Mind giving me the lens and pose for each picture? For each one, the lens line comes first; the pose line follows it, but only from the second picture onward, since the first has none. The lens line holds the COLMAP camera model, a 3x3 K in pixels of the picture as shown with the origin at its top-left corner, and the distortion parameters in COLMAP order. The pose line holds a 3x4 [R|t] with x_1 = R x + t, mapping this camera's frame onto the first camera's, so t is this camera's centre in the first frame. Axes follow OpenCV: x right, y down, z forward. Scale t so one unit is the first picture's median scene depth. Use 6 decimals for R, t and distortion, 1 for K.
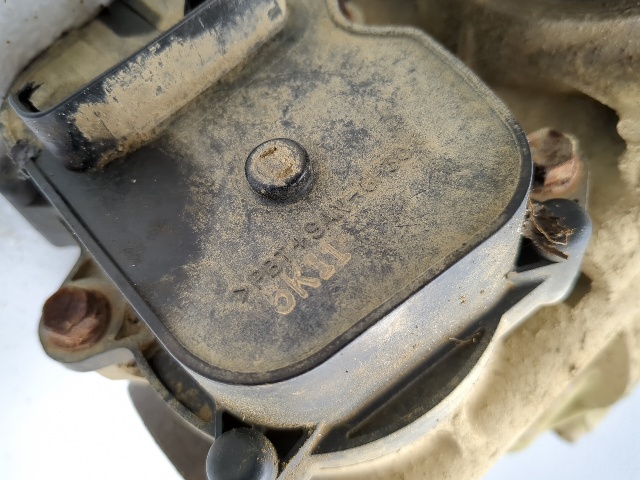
lens RADIAL K [[590.6, 0, 320.0], [0, 590.6, 240.0], [0, 0, 1]] dist [-0.000005, -0.002060]
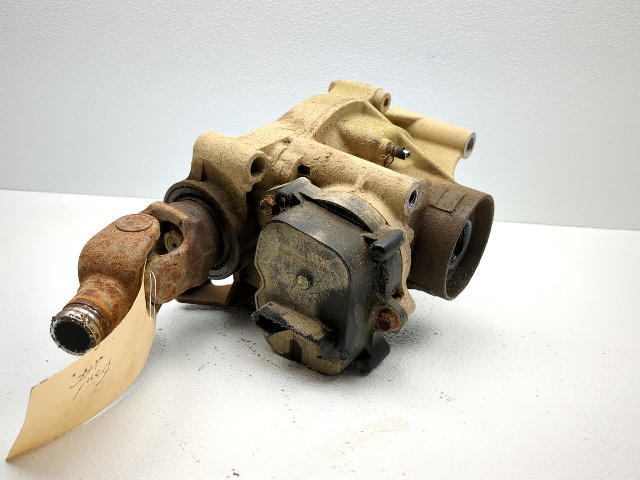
lens RADIAL K [[590.6, 0, 320.0], [0, 590.6, 240.0], [0, 0, 1]] dist [-0.000005, -0.002060]
pose [[-0.460484, -0.882710, 0.093691, -0.218947], [0.848999, -0.468777, -0.243822, 0.884618], [0.259144, -0.032733, 0.965284, -2.240793]]
